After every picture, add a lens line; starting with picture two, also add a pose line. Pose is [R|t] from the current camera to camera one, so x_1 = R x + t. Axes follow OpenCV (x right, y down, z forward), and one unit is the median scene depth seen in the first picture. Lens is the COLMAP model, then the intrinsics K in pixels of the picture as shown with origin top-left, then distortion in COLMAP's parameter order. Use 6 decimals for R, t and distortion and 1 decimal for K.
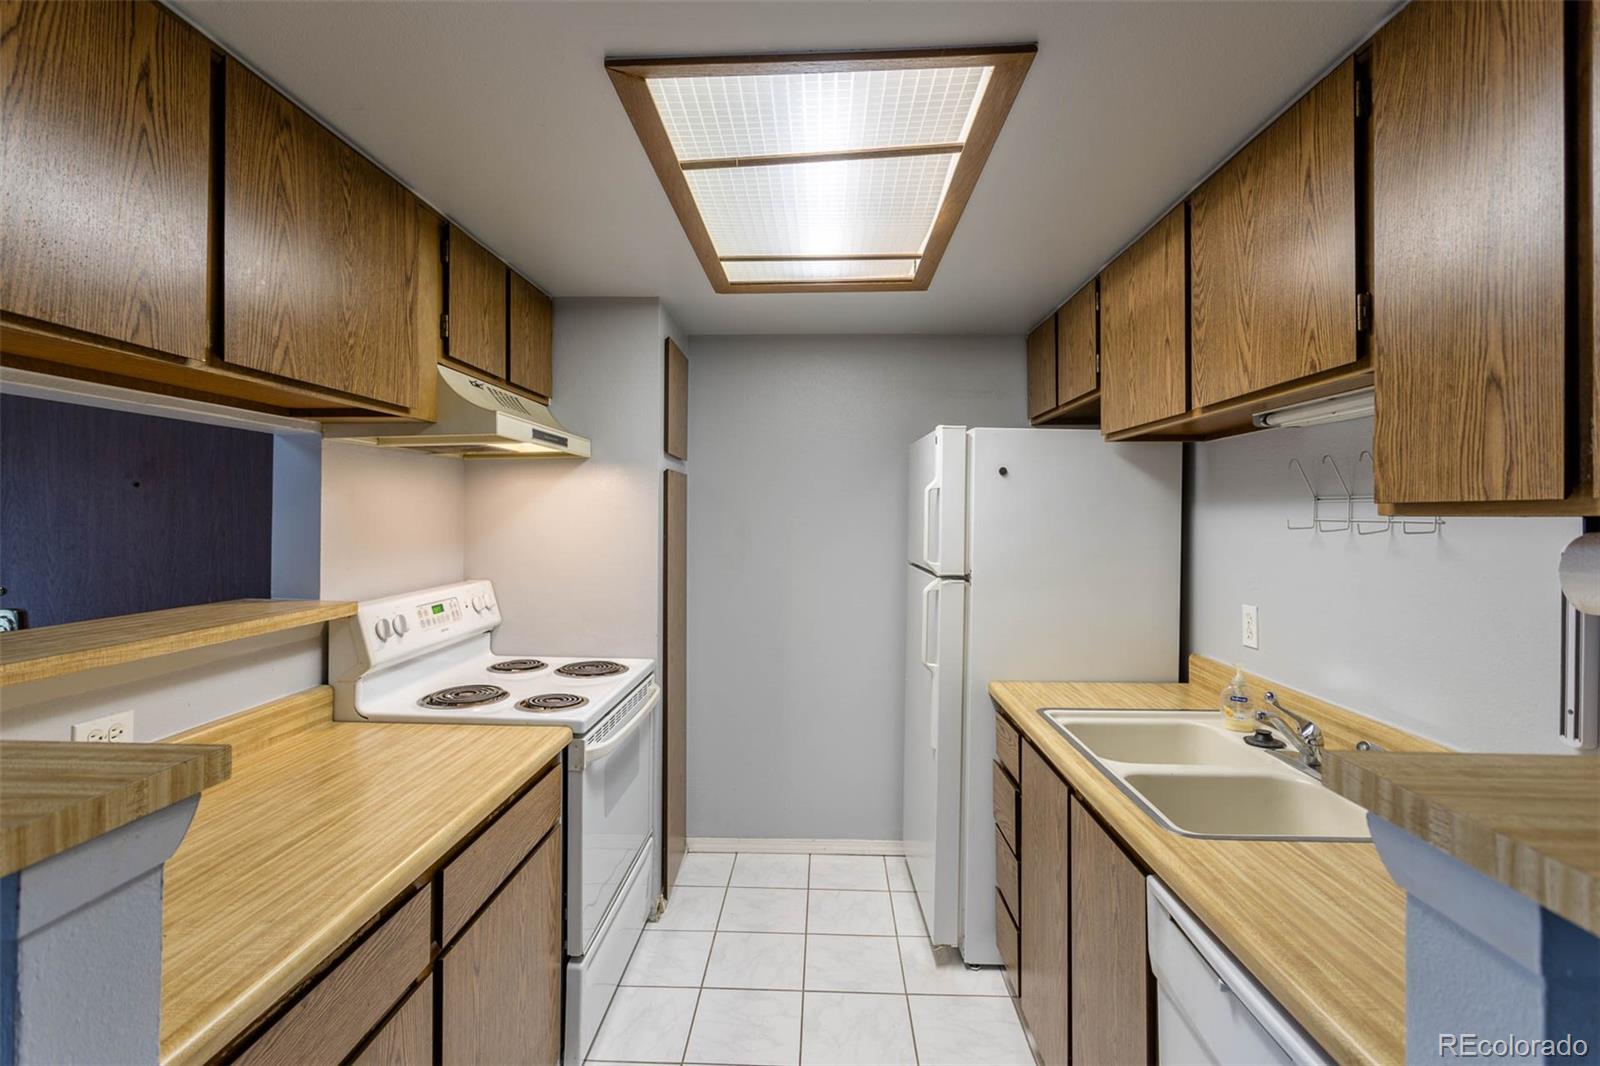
lens RADIAL K [[763.2, 0, 797.3], [0, 763.2, 514.8], [0, 0, 1]] dist [0.000944, -0.000163]
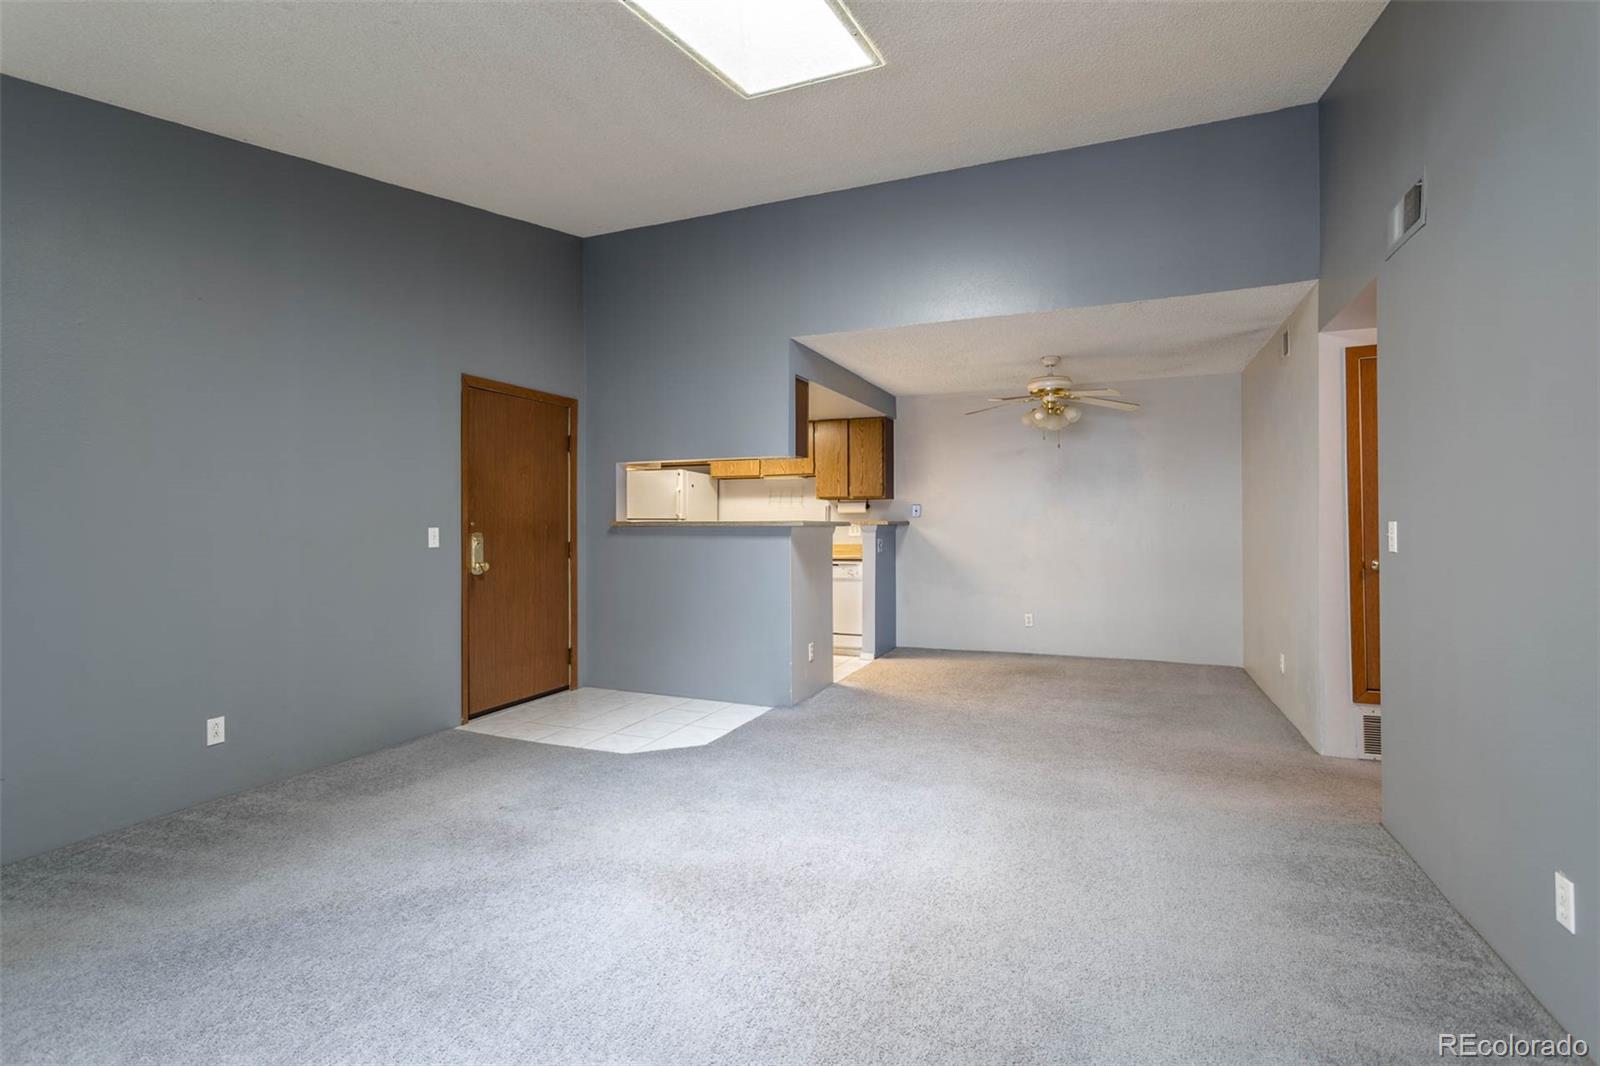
lens RADIAL K [[751.5, 0, 794.6], [0, 751.5, 521.4], [0, 0, 1]] dist [-0.000393, 0.000063]
pose [[0.358477, -0.002499, 0.933535, -3.660197], [-0.002212, 0.999991, 0.003526, 0.117934], [-0.933536, -0.003329, 0.358468, -0.742290]]
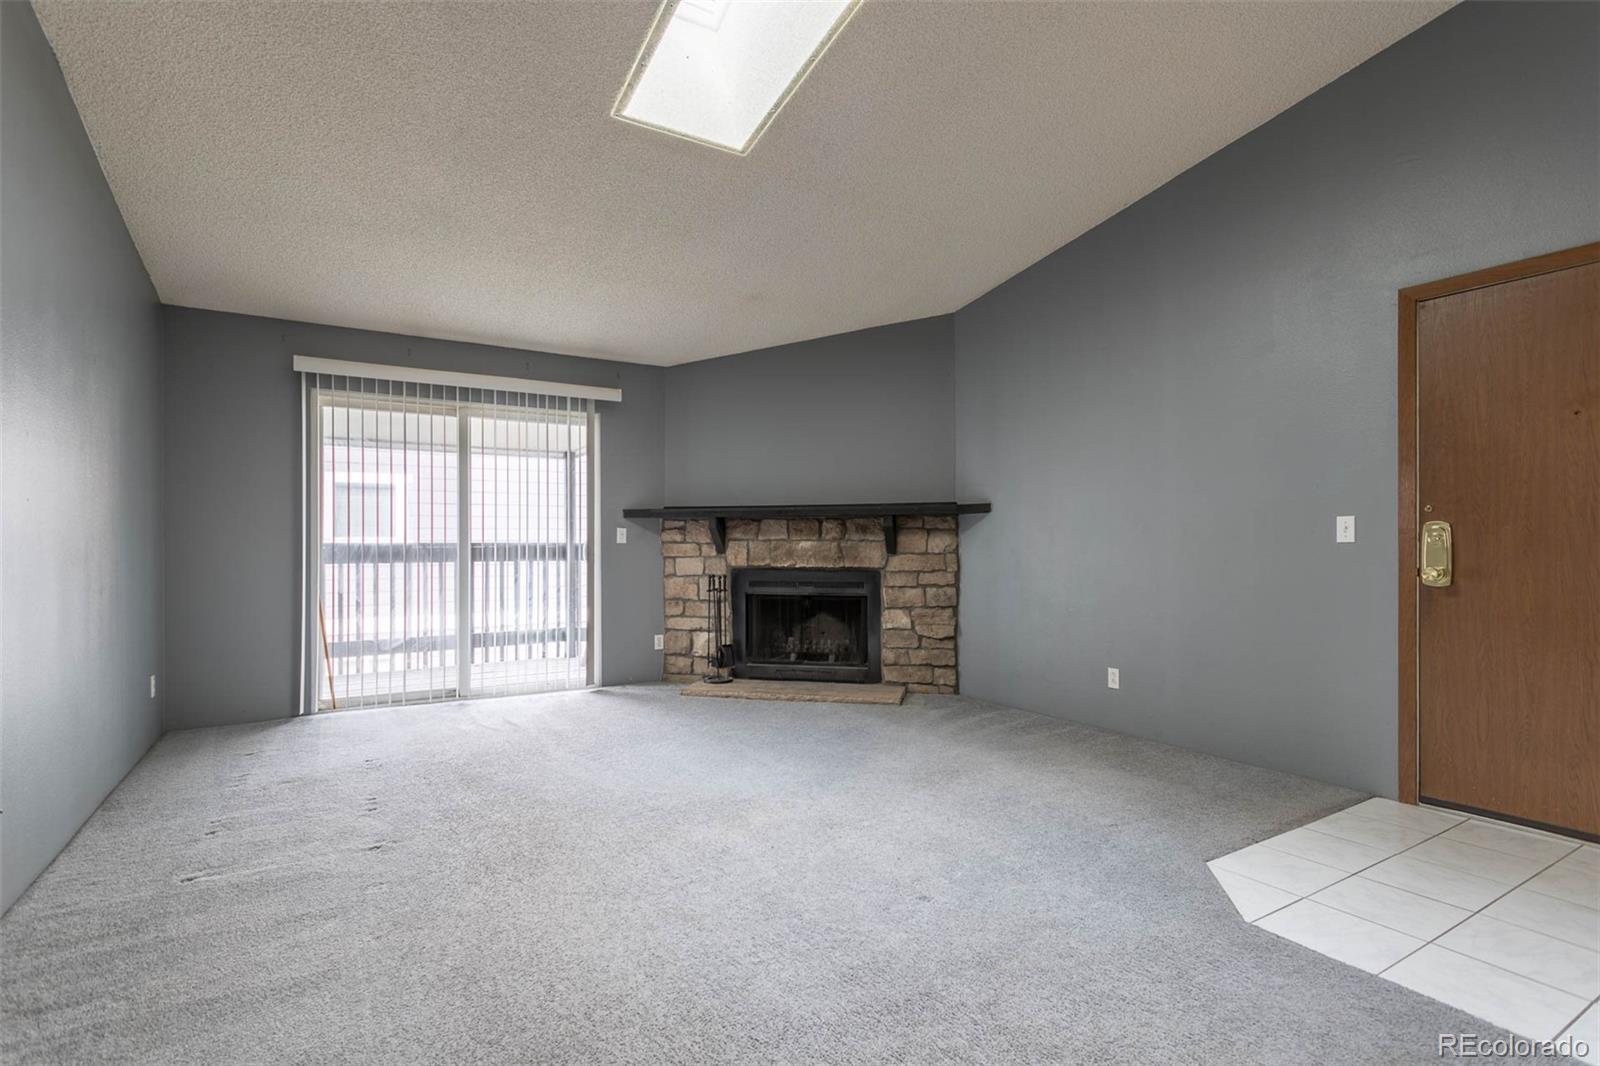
lens RADIAL K [[767.2, 0, 793.9], [0, 767.2, 544.2], [0, 0, 1]] dist [0.002413, 0.000401]
pose [[0.549708, -0.004609, -0.835344, -0.758945], [0.011219, 0.999935, 0.001866, 0.206410], [0.835282, -0.010398, 0.549724, -0.956341]]
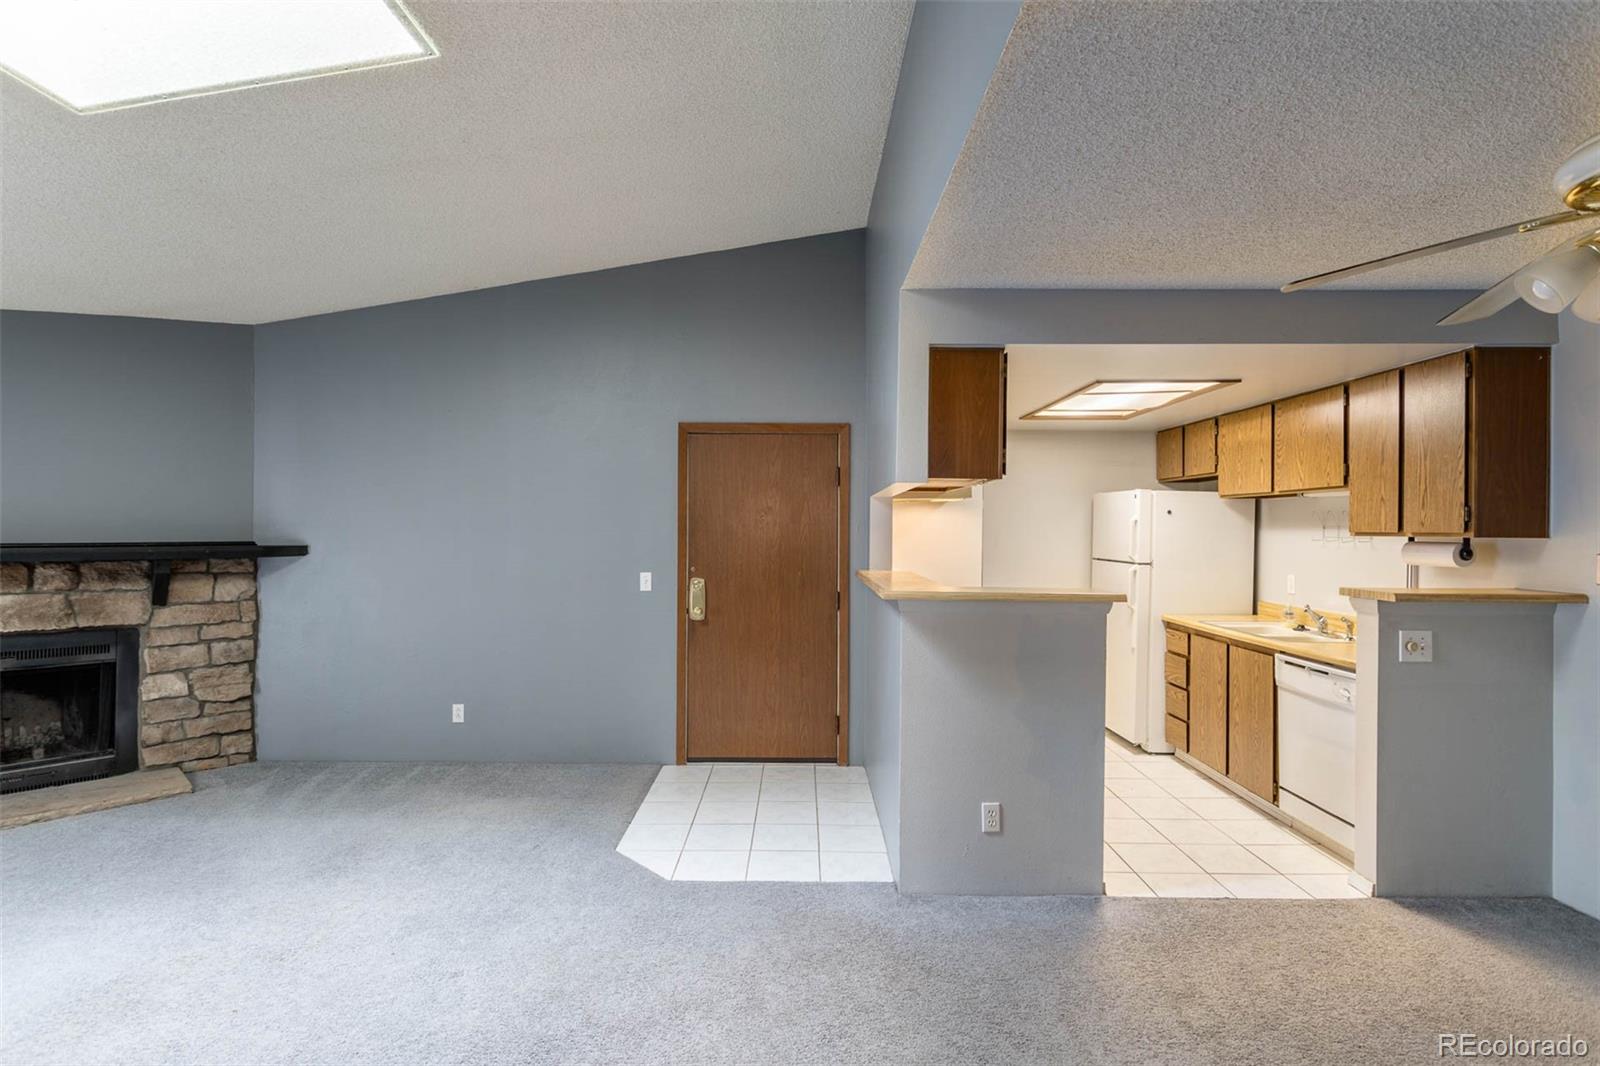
lens RADIAL K [[765.3, 0, 800.0], [0, 765.3, 533.0], [0, 0, 1]] dist [0.002056, -0.000264]
pose [[0.999344, 0.002850, 0.036105, -1.179977], [-0.003165, 0.999957, 0.008676, -0.022850], [-0.036079, -0.008785, 0.999310, -1.509989]]
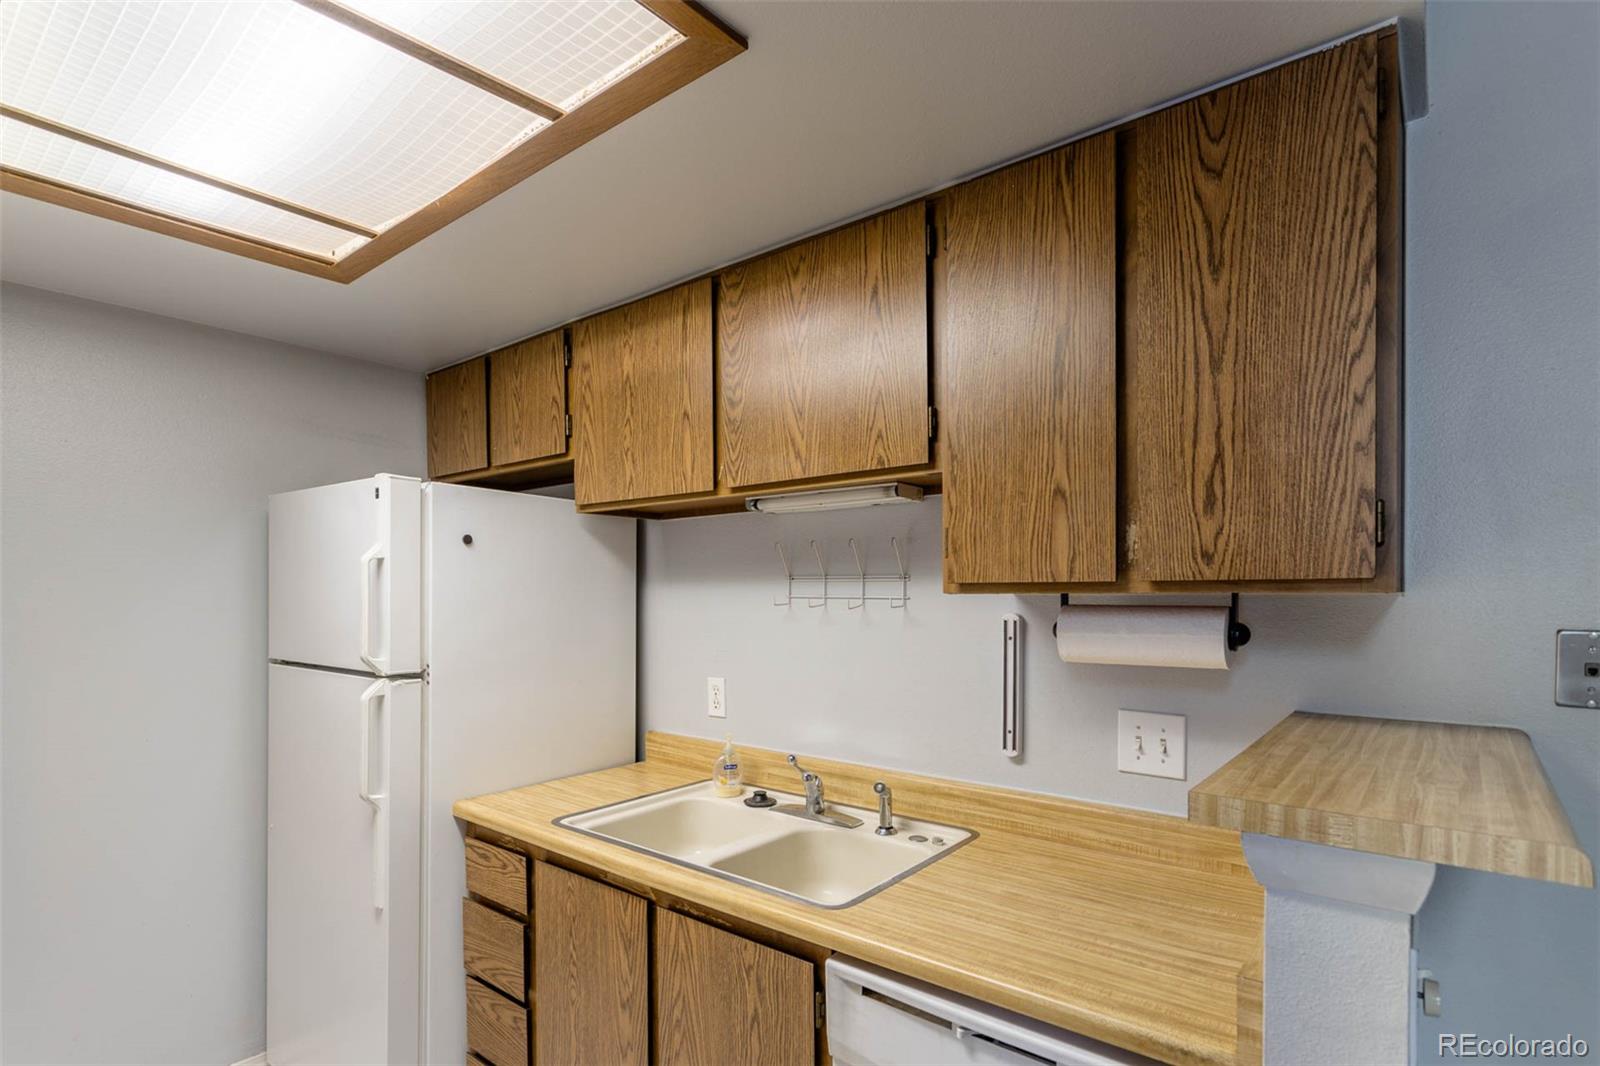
lens RADIAL K [[787.7, 0, 800.6], [0, 787.7, 606.2], [0, 0, 1]] dist [0.000745, 0.000315]
pose [[0.598966, -0.017221, 0.800589, -0.278620], [0.002671, 0.999806, 0.019507, -0.002756], [-0.800770, -0.009545, 0.598896, 0.323196]]
